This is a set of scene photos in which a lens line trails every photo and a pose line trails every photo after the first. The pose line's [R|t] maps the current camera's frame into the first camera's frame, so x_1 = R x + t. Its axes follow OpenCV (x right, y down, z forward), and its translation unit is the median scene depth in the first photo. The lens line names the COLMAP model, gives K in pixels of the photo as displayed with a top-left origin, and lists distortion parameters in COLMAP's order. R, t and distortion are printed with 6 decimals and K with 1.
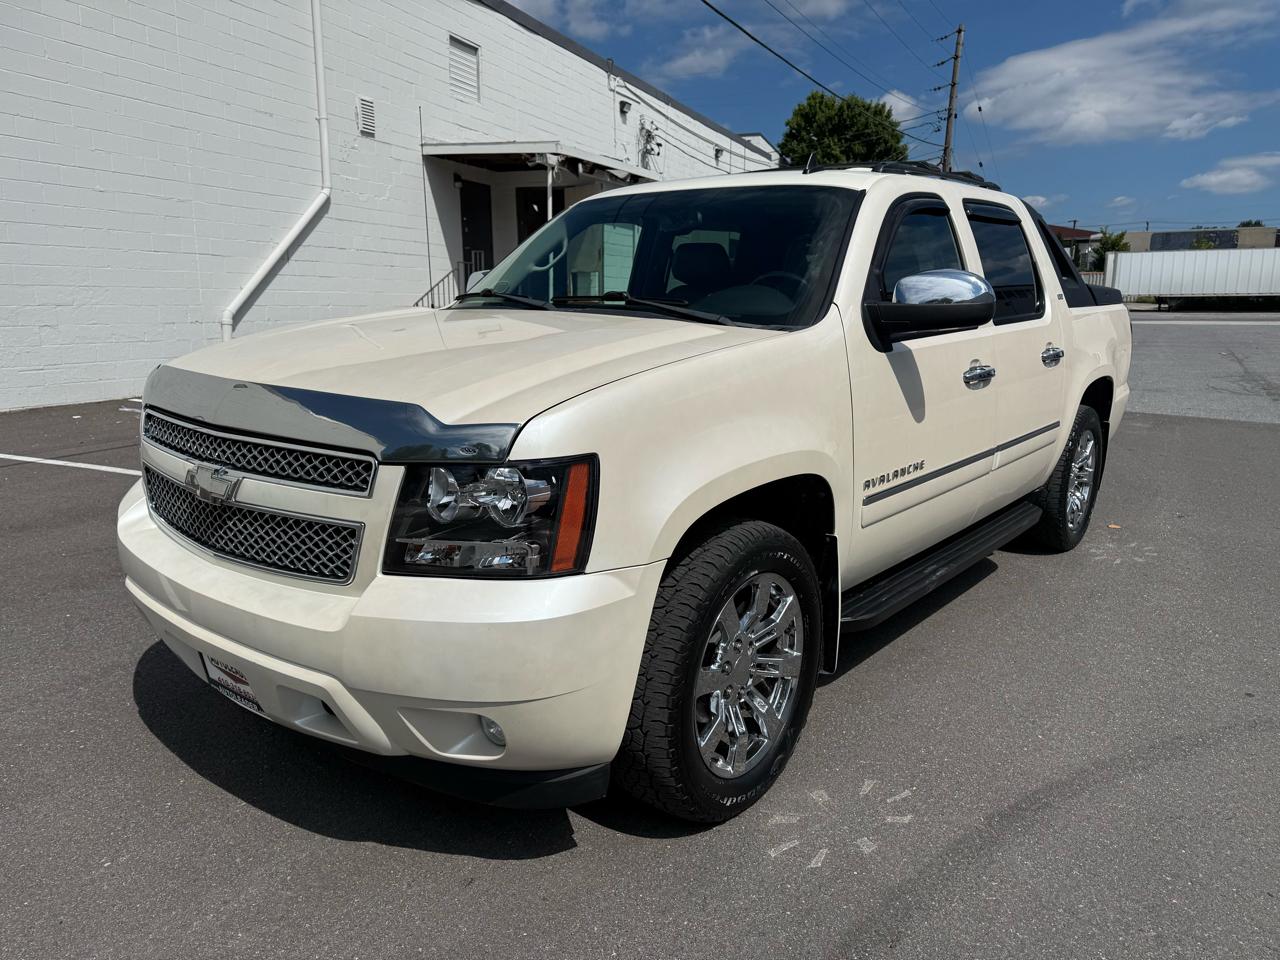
lens RADIAL K [[913.6, 0, 644.9], [0, 913.6, 478.0], [0, 0, 1]] dist [0.039928, -0.054382]
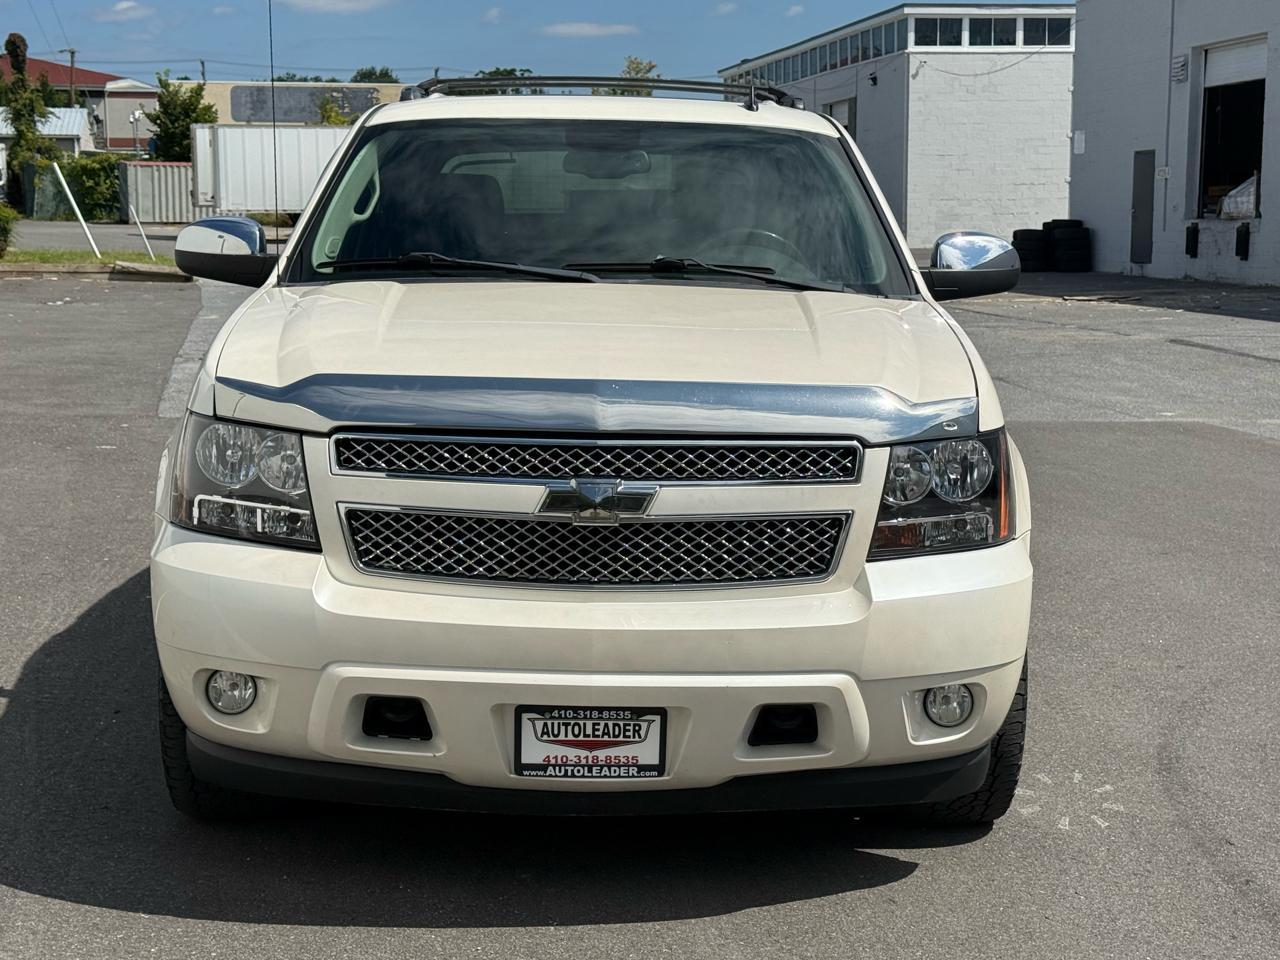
lens RADIAL K [[2120.7, 0, 639.0], [0, 2120.7, 529.9], [0, 0, 1]] dist [0.098139, -0.018268]
pose [[0.763194, -0.098968, 0.638545, -0.587525], [0.127946, 0.991781, 0.000794, 0.012061], [-0.633375, 0.081093, 0.769584, -0.177099]]
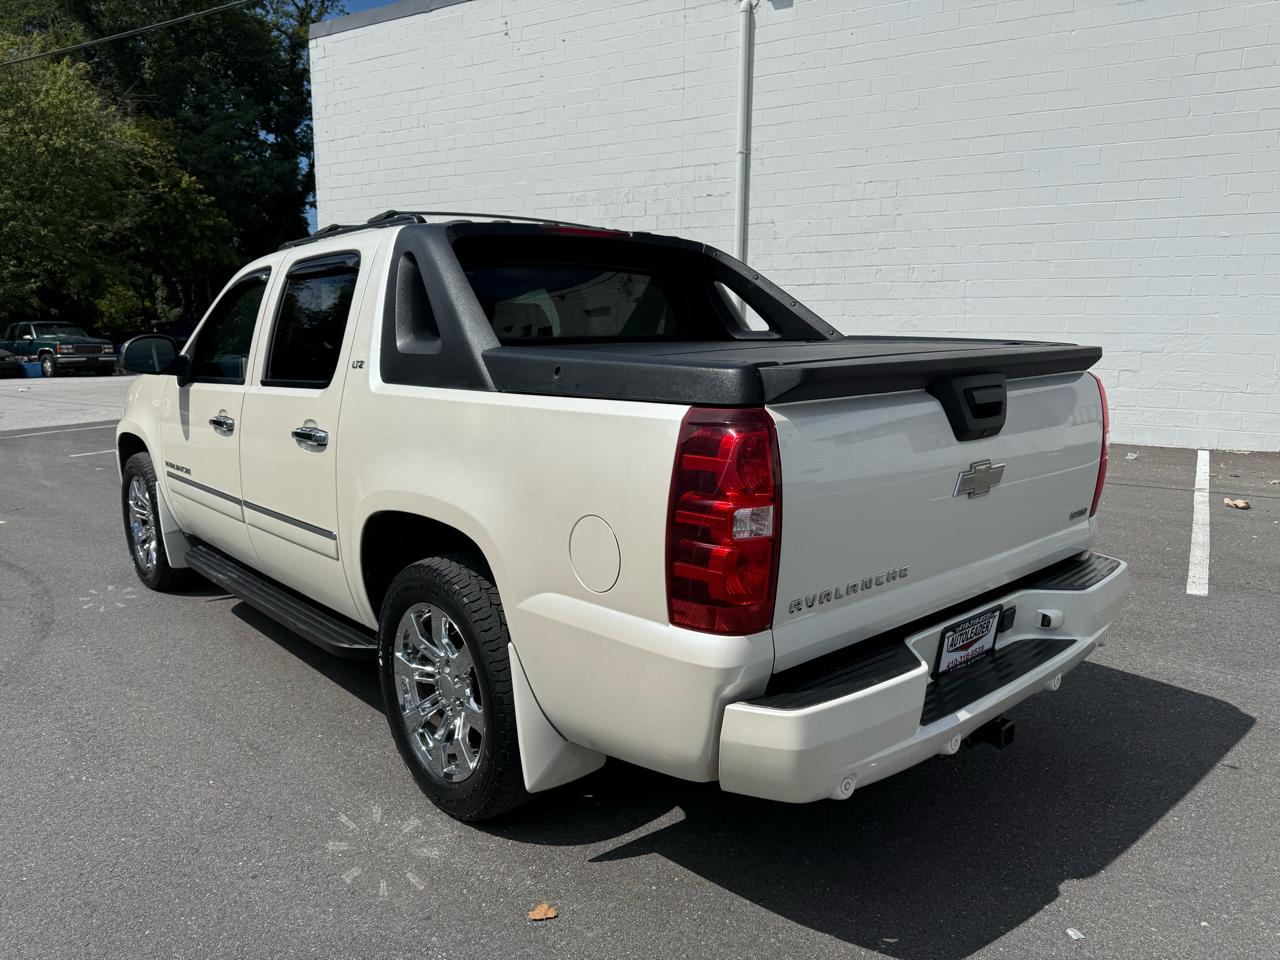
lens RADIAL K [[910.3, 0, 640.0], [0, 910.3, 480.0], [0, 0, 1]] dist [0.032517, -0.038290]
pose [[-0.169307, 0.156903, -0.972994, 0.767356], [-0.194255, 0.962567, 0.189023, -0.198582], [0.966230, 0.221012, -0.132490, 0.916607]]
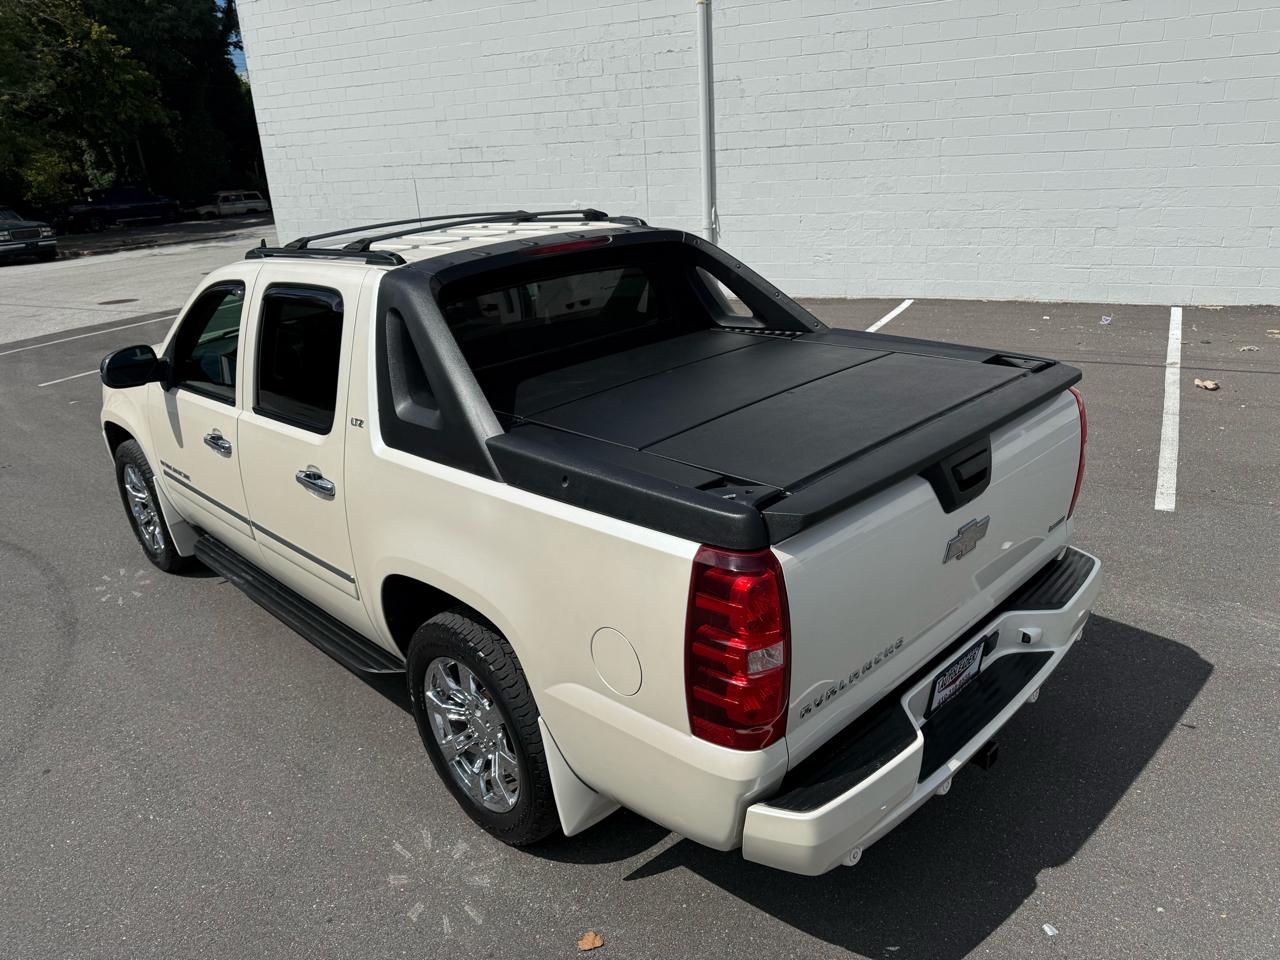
lens RADIAL K [[913.3, 0, 639.4], [0, 913.3, 474.6], [0, 0, 1]] dist [0.028668, -0.035456]
pose [[-0.127703, 0.338757, -0.932167, 0.761248], [-0.134576, 0.925252, 0.354680, -0.305972], [0.982640, 0.170741, -0.072569, 0.884555]]
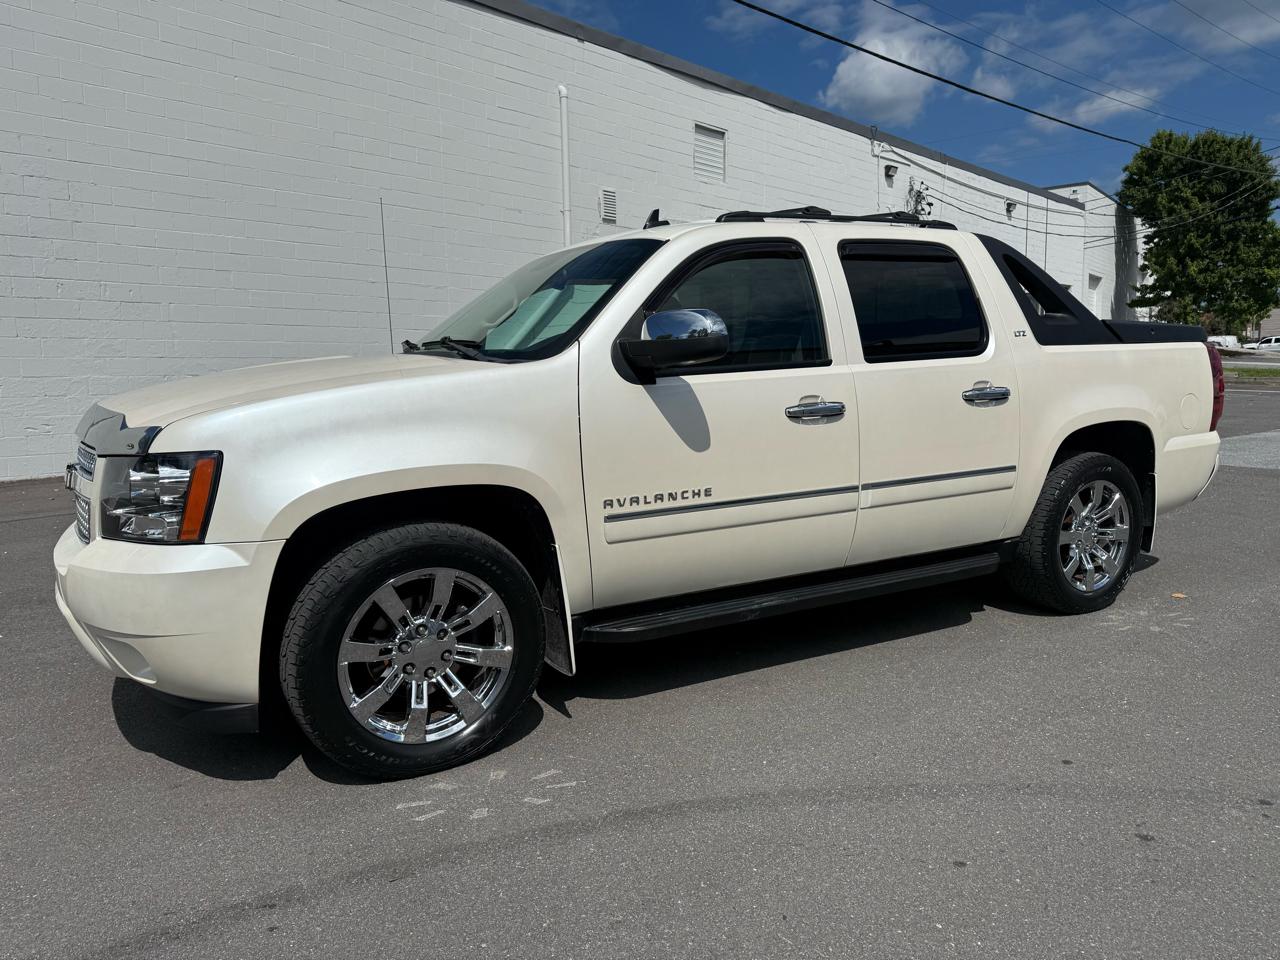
lens RADIAL K [[906.7, 0, 632.7], [0, 906.7, 486.0], [0, 0, 1]] dist [0.041413, -0.048035]
pose [[0.931297, 0.026173, -0.363318, 0.295756], [-0.049481, 0.997260, -0.054994, 0.019588], [0.360883, 0.069193, 0.930041, 0.002759]]
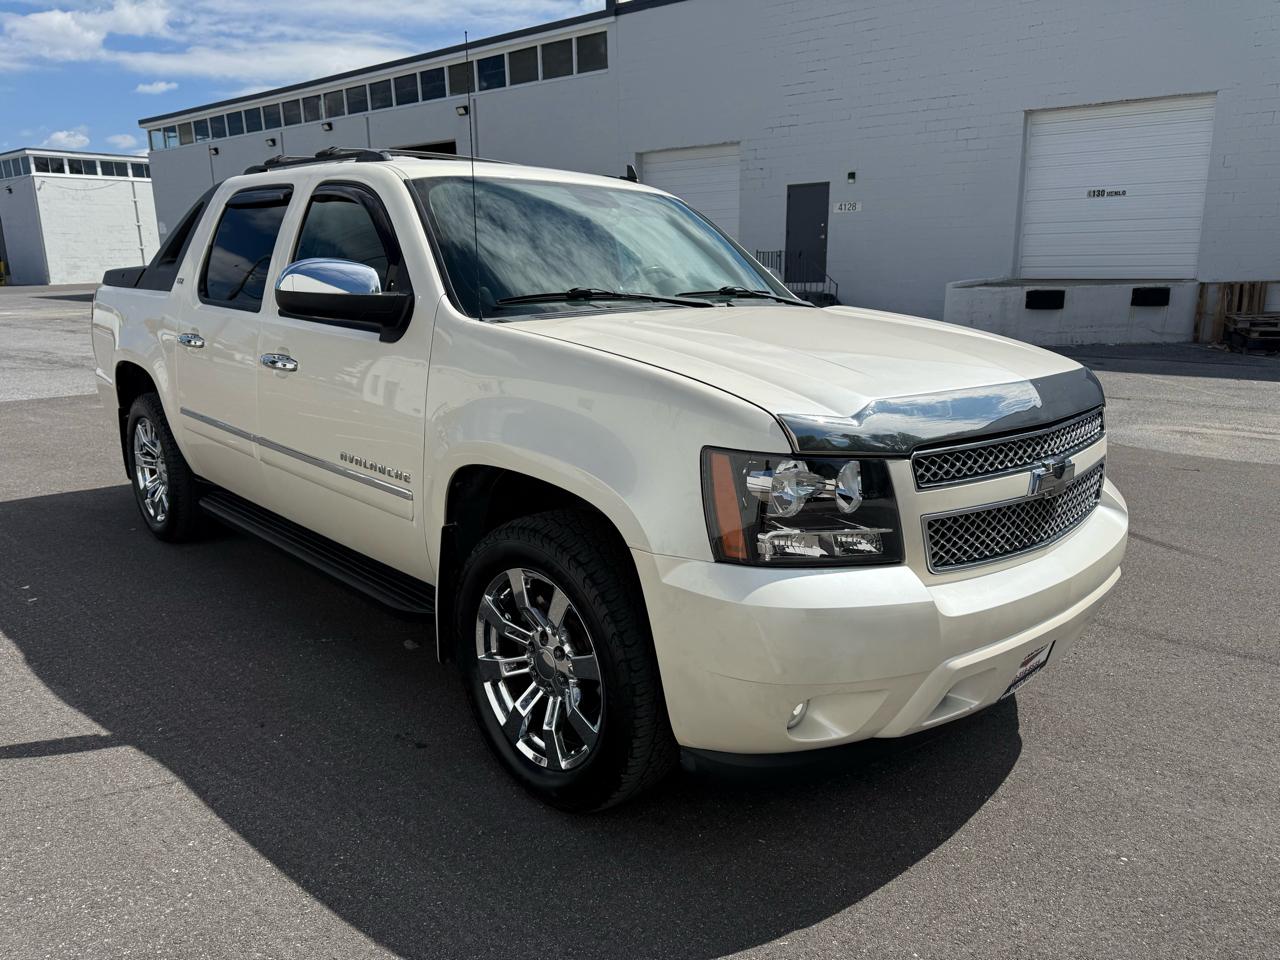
lens RADIAL K [[913.3, 0, 639.4], [0, 913.3, 474.6], [0, 0, 1]] dist [0.028668, -0.035456]
pose [[0.112034, -0.229706, 0.966790, -0.546031], [0.200698, 0.958096, 0.204383, -0.109364], [-0.973226, 0.171135, 0.153441, 0.459056]]
